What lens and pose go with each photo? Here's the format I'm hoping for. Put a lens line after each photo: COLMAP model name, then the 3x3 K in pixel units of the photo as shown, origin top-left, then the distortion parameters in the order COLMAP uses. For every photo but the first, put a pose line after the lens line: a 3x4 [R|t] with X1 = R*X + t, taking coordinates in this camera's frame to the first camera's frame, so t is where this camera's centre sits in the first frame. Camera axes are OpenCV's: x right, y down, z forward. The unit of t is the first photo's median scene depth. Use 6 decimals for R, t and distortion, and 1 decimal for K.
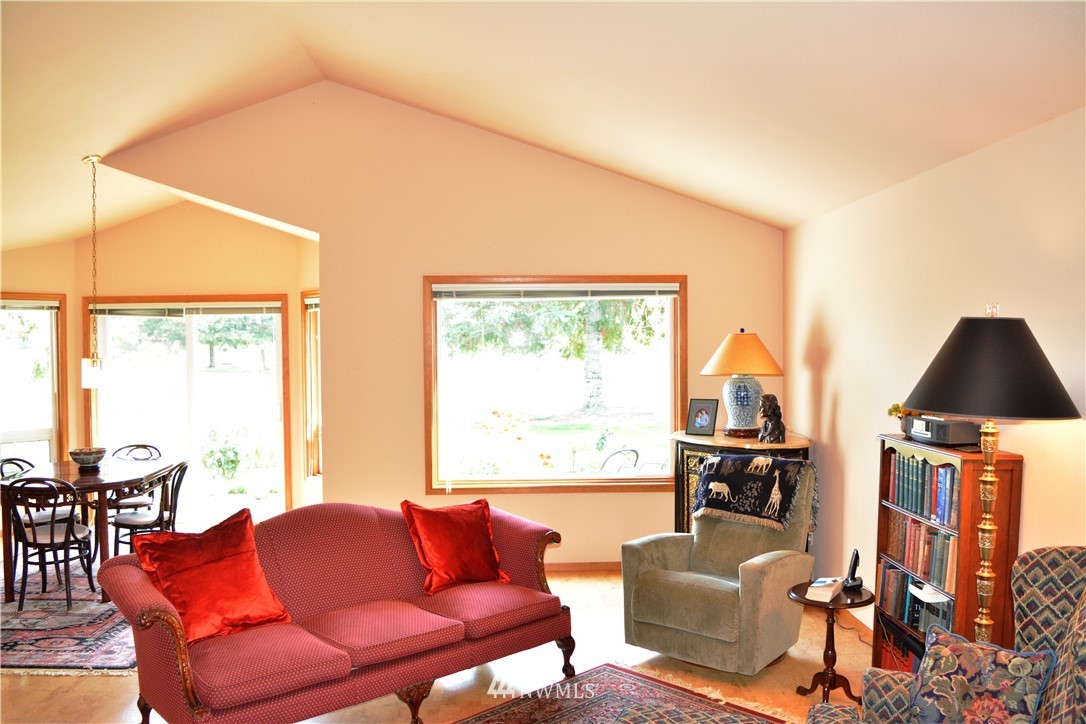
lens RADIAL K [[848.5, 0, 553.2], [0, 848.5, 362.5], [0, 0, 1]] dist [-0.096809, 0.024259]
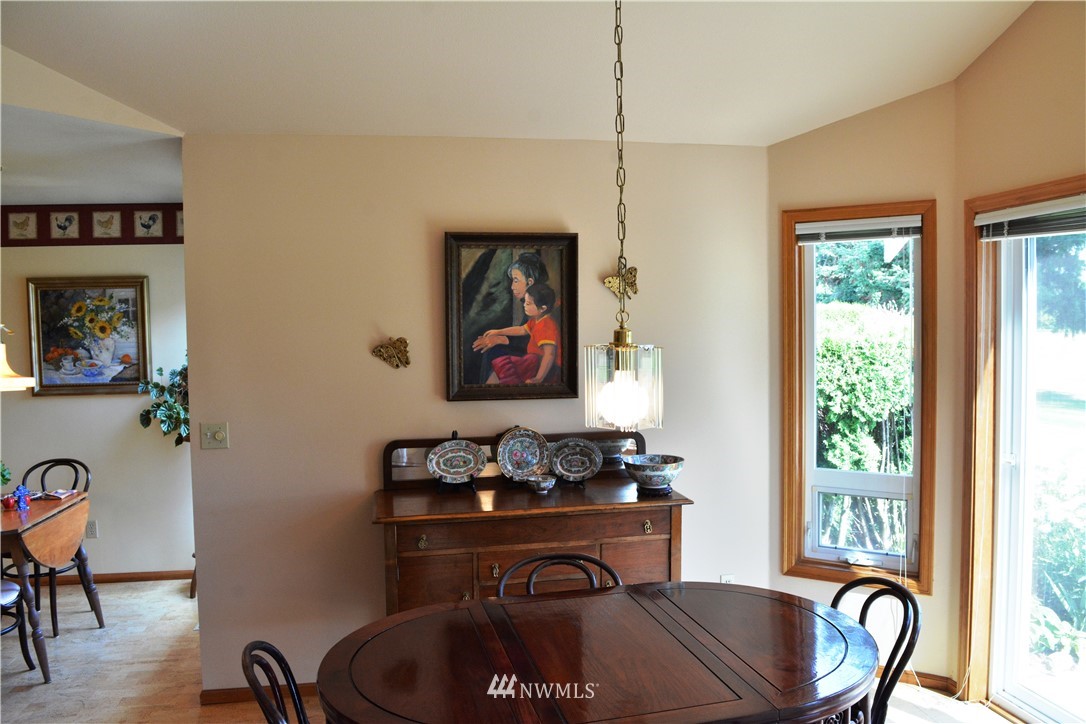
lens RADIAL K [[848.5, 0, 550.3], [0, 848.5, 360.2], [0, 0, 1]] dist [-0.096809, 0.024259]
pose [[0.132694, 0.039652, -0.990364, -0.234507], [-0.007466, 0.999211, 0.039005, -0.013123], [0.991129, 0.002218, 0.132886, 1.107157]]
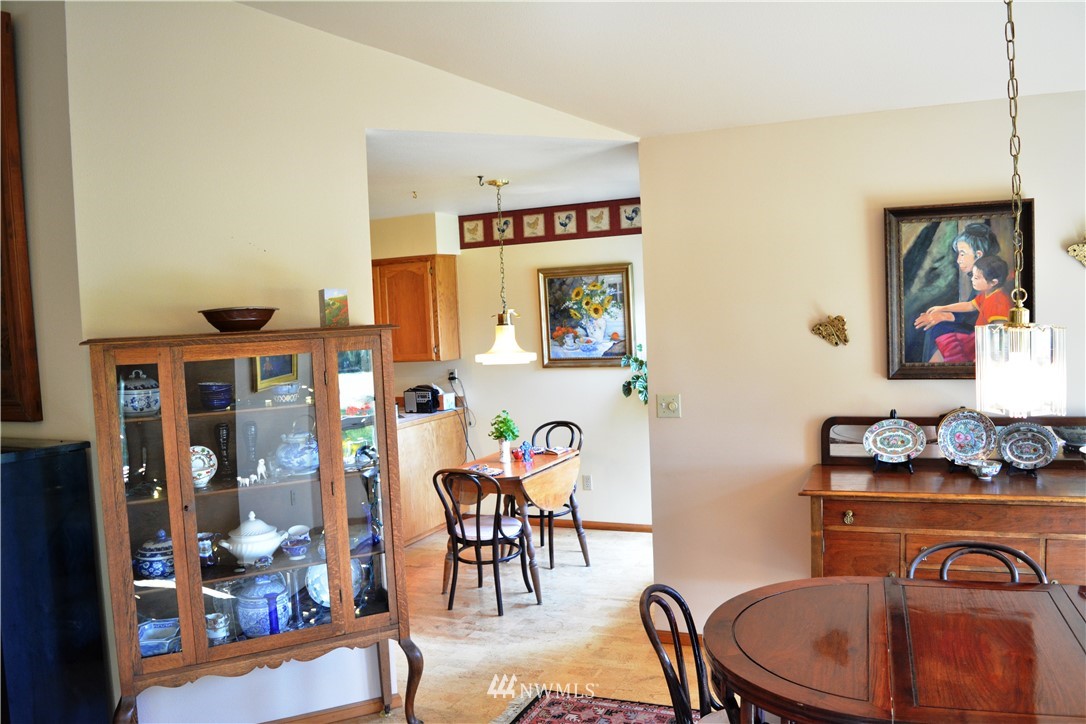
lens RADIAL K [[848.5, 0, 550.9], [0, 848.5, 359.5], [0, 0, 1]] dist [-0.096809, 0.024259]
pose [[-0.443156, 0.068517, -0.893822, -0.204047], [0.022120, 0.997607, 0.065506, -0.018756], [0.896172, 0.009258, -0.443611, 1.177605]]
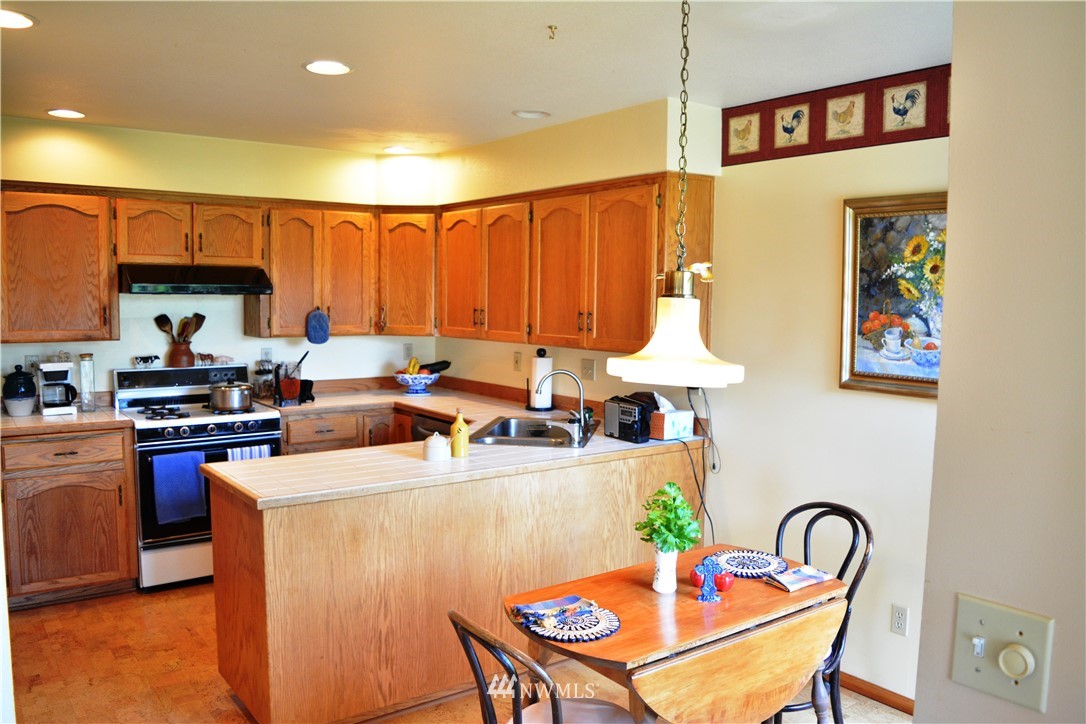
lens RADIAL K [[848.5, 0, 551.2], [0, 848.5, 361.8], [0, 0, 1]] dist [-0.096809, 0.024259]
pose [[-0.821757, 0.033340, -0.568861, -0.790783], [-0.030622, 0.994261, 0.102507, -0.004354], [0.569014, 0.101655, -0.816020, 1.007260]]
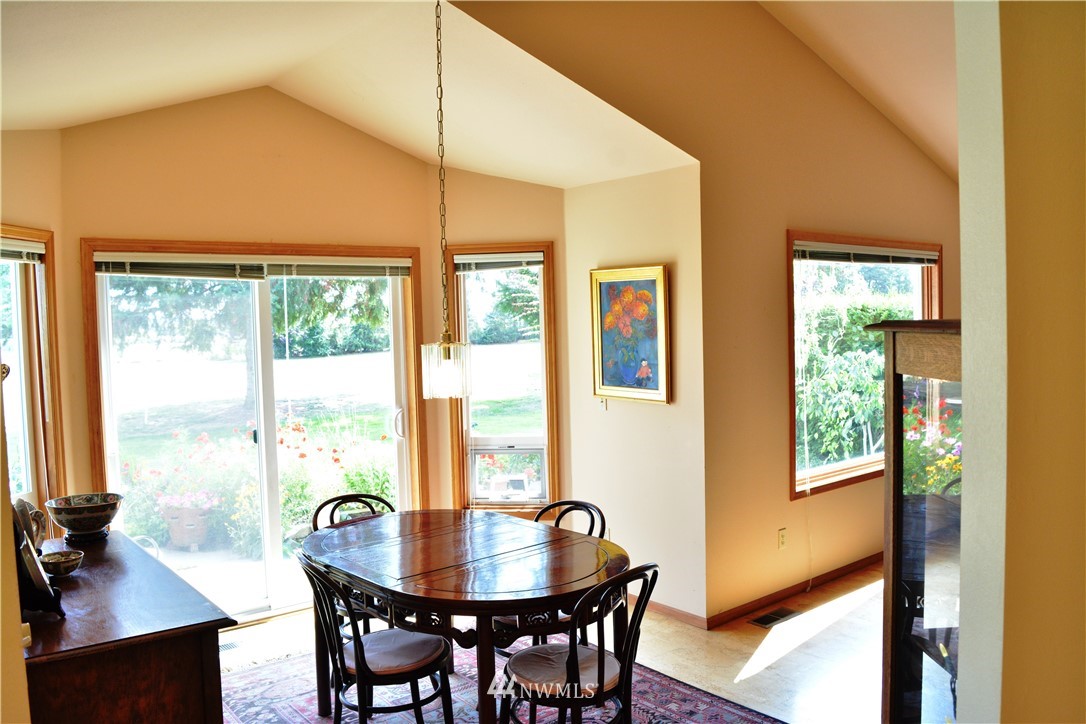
lens RADIAL K [[848.5, 0, 559.5], [0, 848.5, 362.8], [0, 0, 1]] dist [-0.096809, 0.024259]
pose [[0.798372, -0.041553, 0.600729, -0.999585], [0.033175, 0.999136, 0.025022, -0.003901], [-0.601250, -0.000047, 0.799061, 0.609531]]
